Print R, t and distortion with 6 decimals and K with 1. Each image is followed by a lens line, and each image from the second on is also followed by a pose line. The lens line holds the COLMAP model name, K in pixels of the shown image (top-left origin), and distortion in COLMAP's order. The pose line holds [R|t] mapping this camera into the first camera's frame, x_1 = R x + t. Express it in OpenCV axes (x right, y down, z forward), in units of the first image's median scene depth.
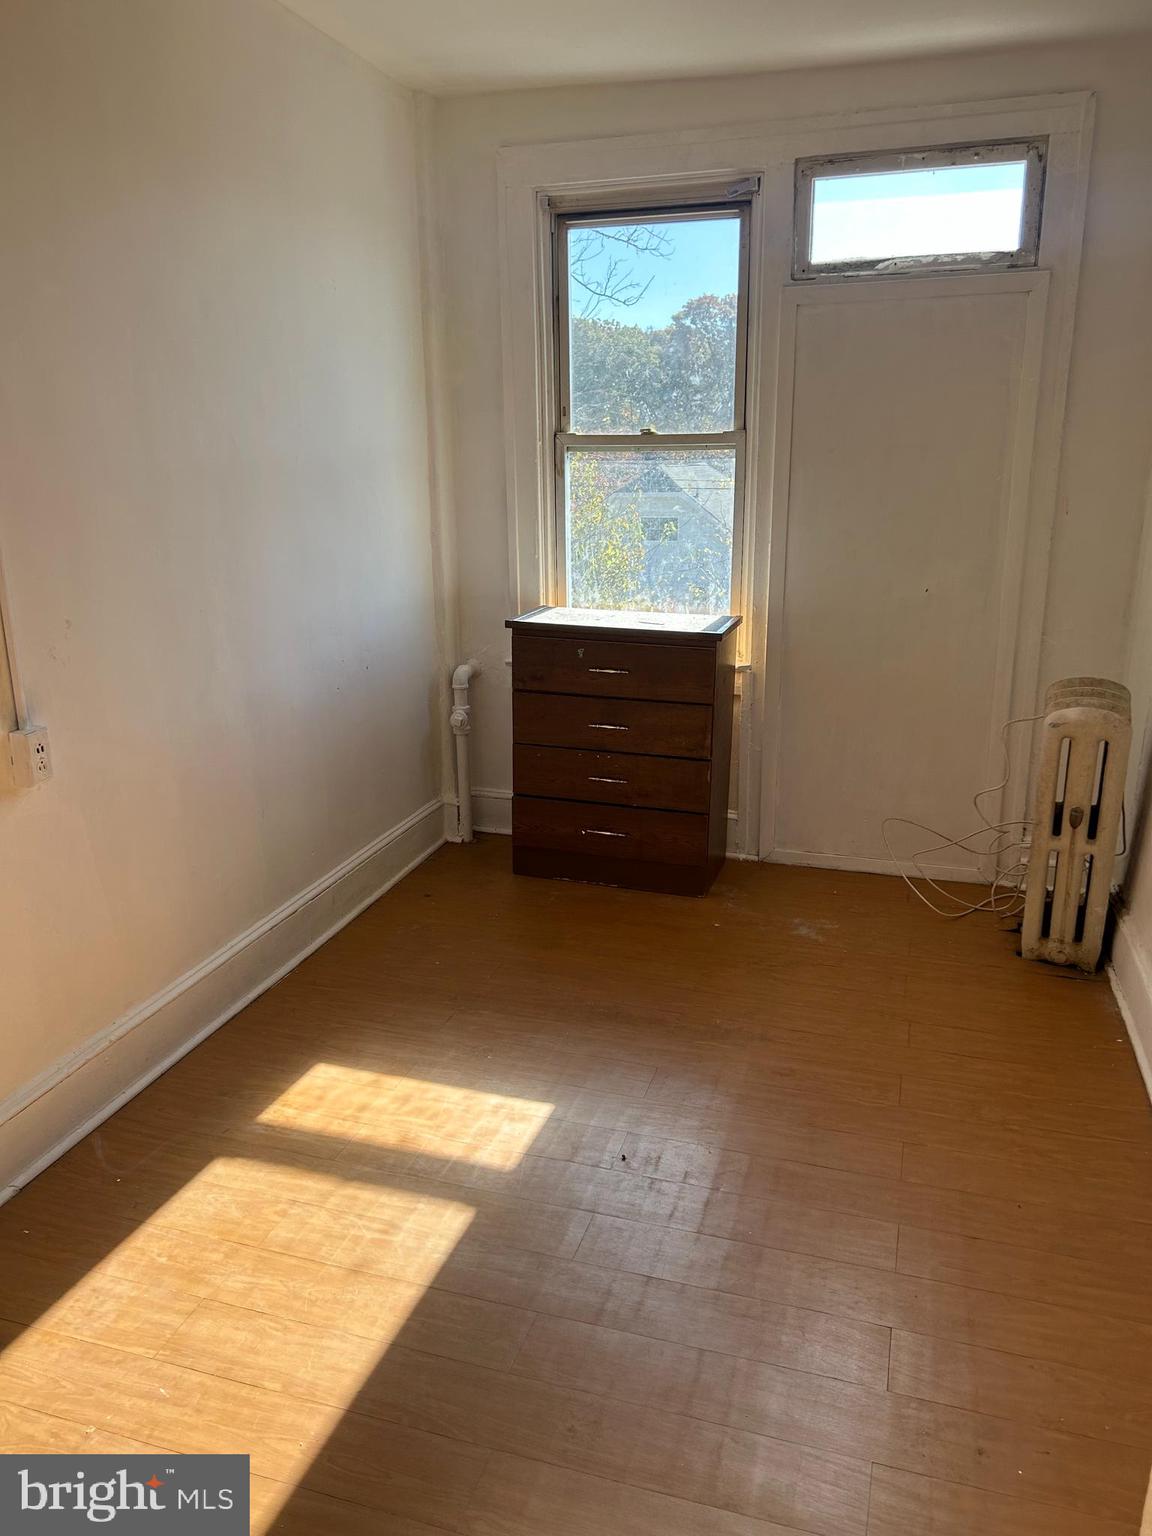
lens RADIAL K [[1155.4, 0, 573.5], [0, 1155.4, 766.2], [0, 0, 1]] dist [0.001441, 0.001053]
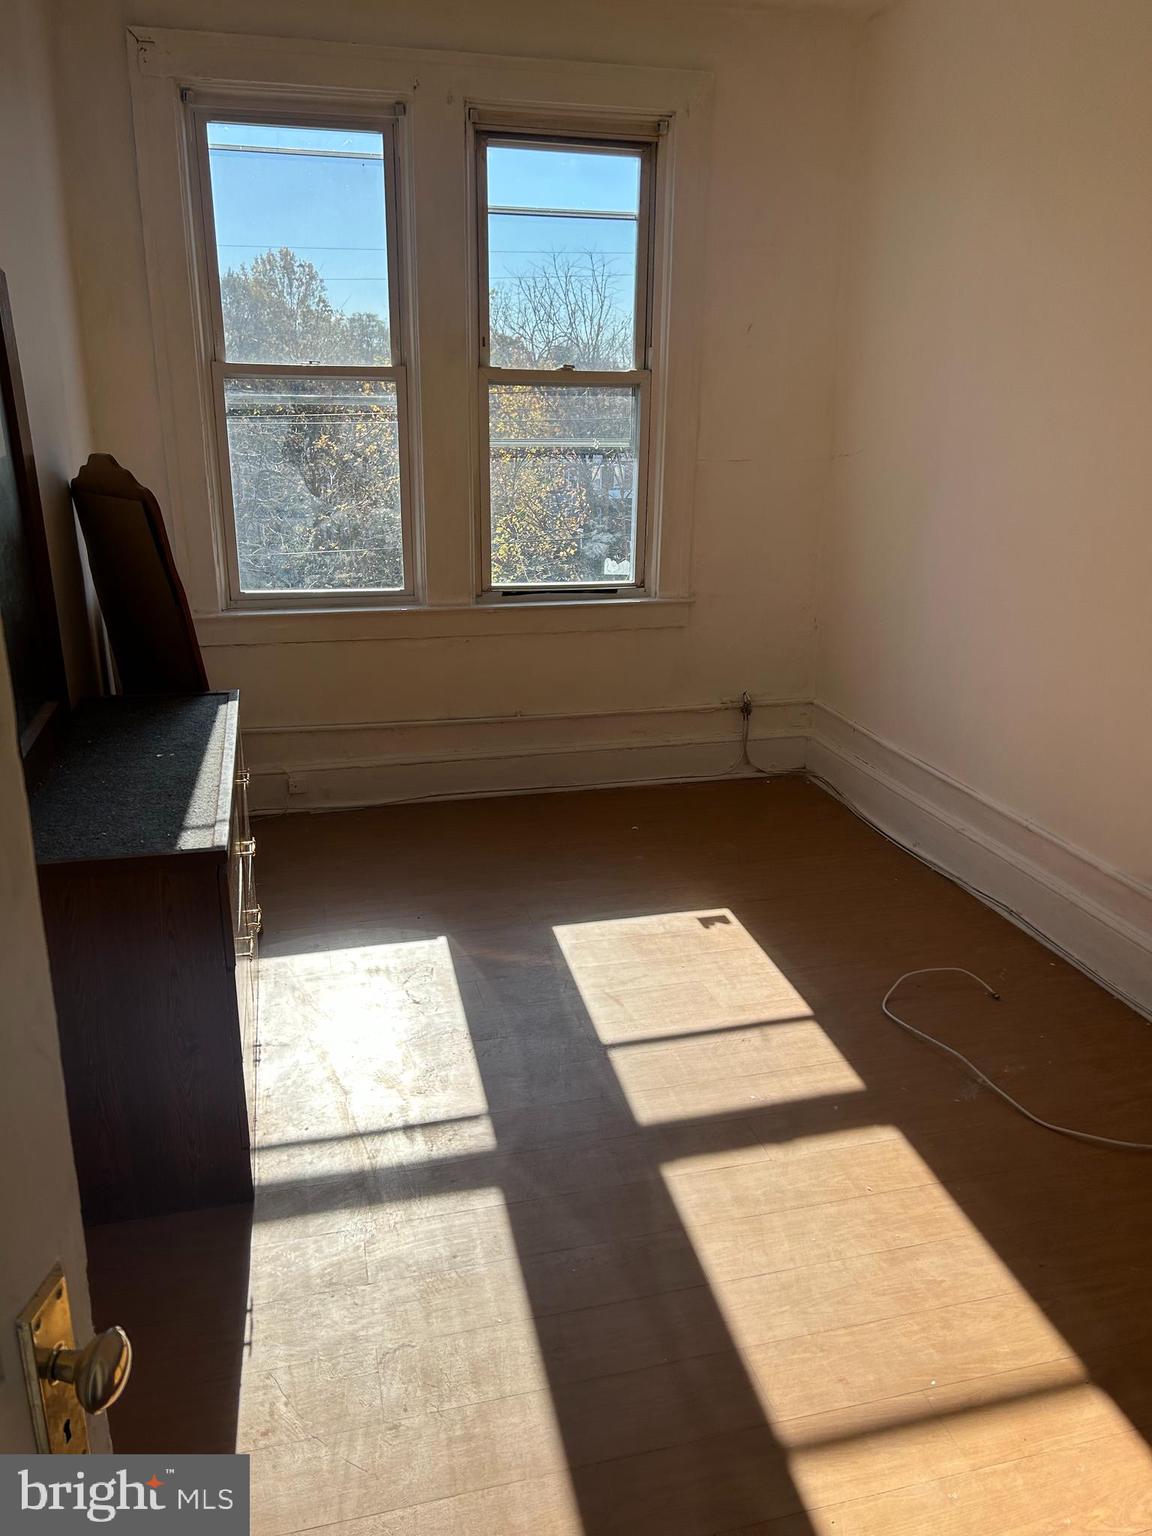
lens RADIAL K [[1155.4, 0, 576.2], [0, 1155.4, 769.3], [0, 0, 1]] dist [0.001441, 0.001053]
pose [[0.845194, -0.161284, 0.509543, -0.480381], [0.131569, 0.986829, 0.094120, -0.043351], [-0.518012, -0.012510, 0.855282, 0.151632]]
